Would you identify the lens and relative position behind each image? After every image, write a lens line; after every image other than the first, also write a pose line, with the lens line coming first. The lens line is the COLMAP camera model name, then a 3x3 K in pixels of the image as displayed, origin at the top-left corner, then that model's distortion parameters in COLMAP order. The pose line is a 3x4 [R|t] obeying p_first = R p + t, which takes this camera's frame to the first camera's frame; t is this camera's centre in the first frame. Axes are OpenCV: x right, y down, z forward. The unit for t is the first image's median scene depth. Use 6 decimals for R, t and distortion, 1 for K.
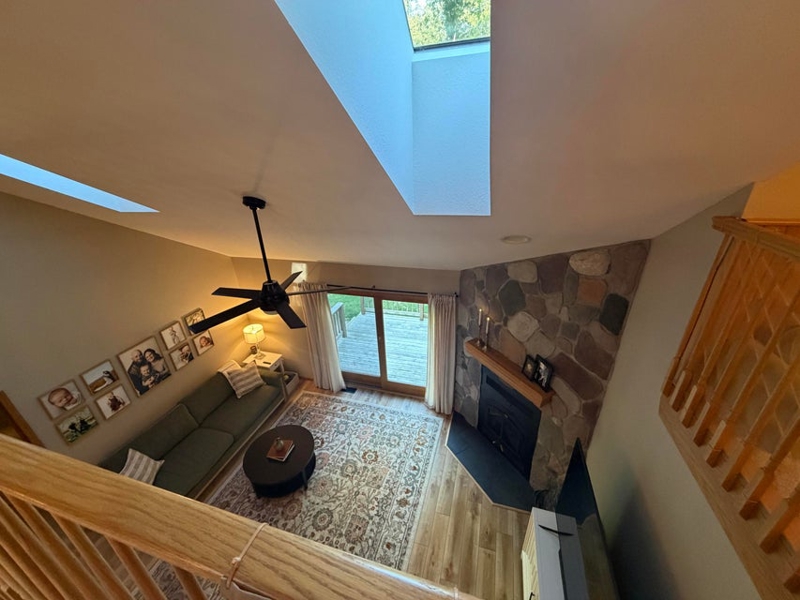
lens RADIAL K [[320.0, 0, 396.0], [0, 320.0, 301.7], [0, 0, 1]] dist [0.001863, -0.000591]
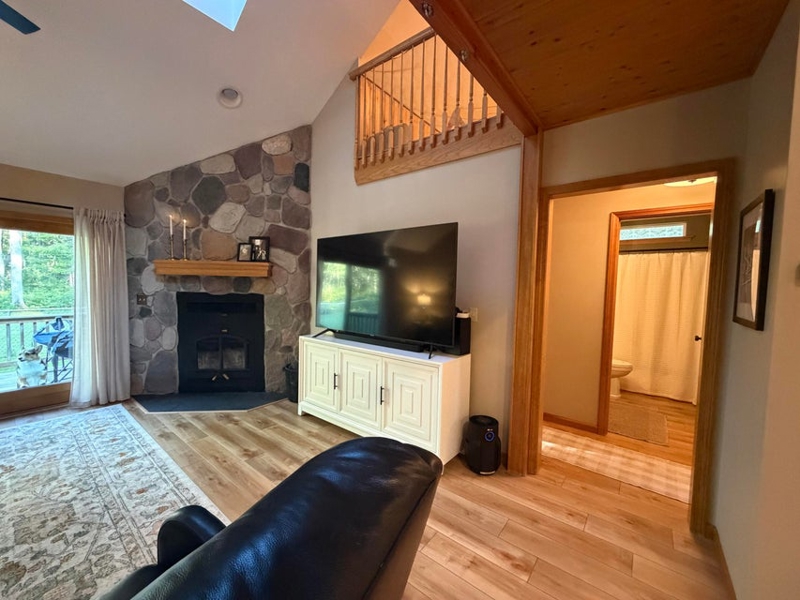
lens RADIAL K [[320.0, 0, 396.2], [0, 320.0, 302.3], [0, 0, 1]] dist [0.001863, -0.000591]
pose [[0.361105, 0.003359, 0.932519, -0.354847], [0.368234, 0.918214, -0.145901, 0.619416], [-0.856742, 0.396070, 0.330334, 0.239505]]
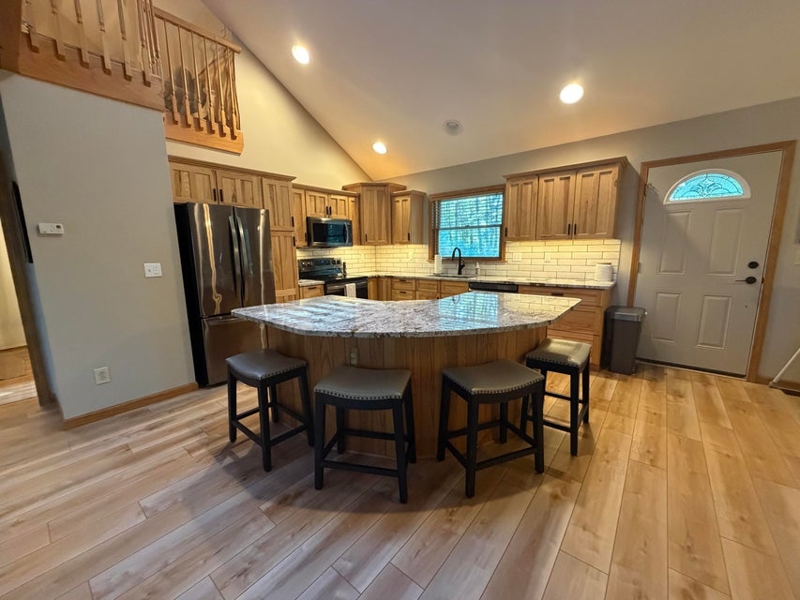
lens RADIAL K [[320.0, 0, 398.3], [0, 320.0, 299.3], [0, 0, 1]] dist [0.001863, -0.000591]
pose [[-0.925605, 0.001162, 0.378490, -0.741854], [0.215455, 0.823780, 0.524371, 0.625692], [-0.311184, 0.566908, -0.762745, 0.314464]]
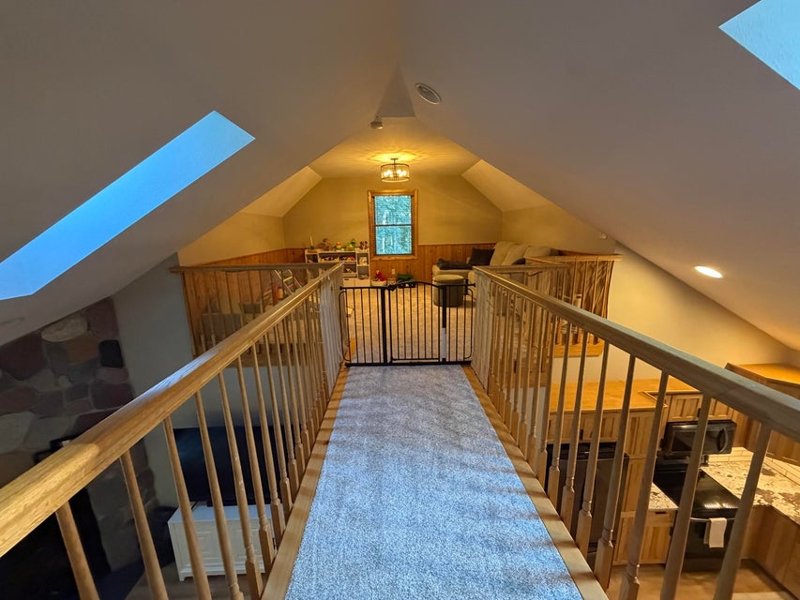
lens RADIAL K [[320.0, 0, 395.8], [0, 320.0, 303.4], [0, 0, 1]] dist [0.001863, -0.000591]
pose [[-0.322549, -0.153841, 0.933968, -0.612061], [0.445667, 0.845810, 0.293232, -0.003845], [-0.835071, 0.510821, -0.204253, 0.107251]]
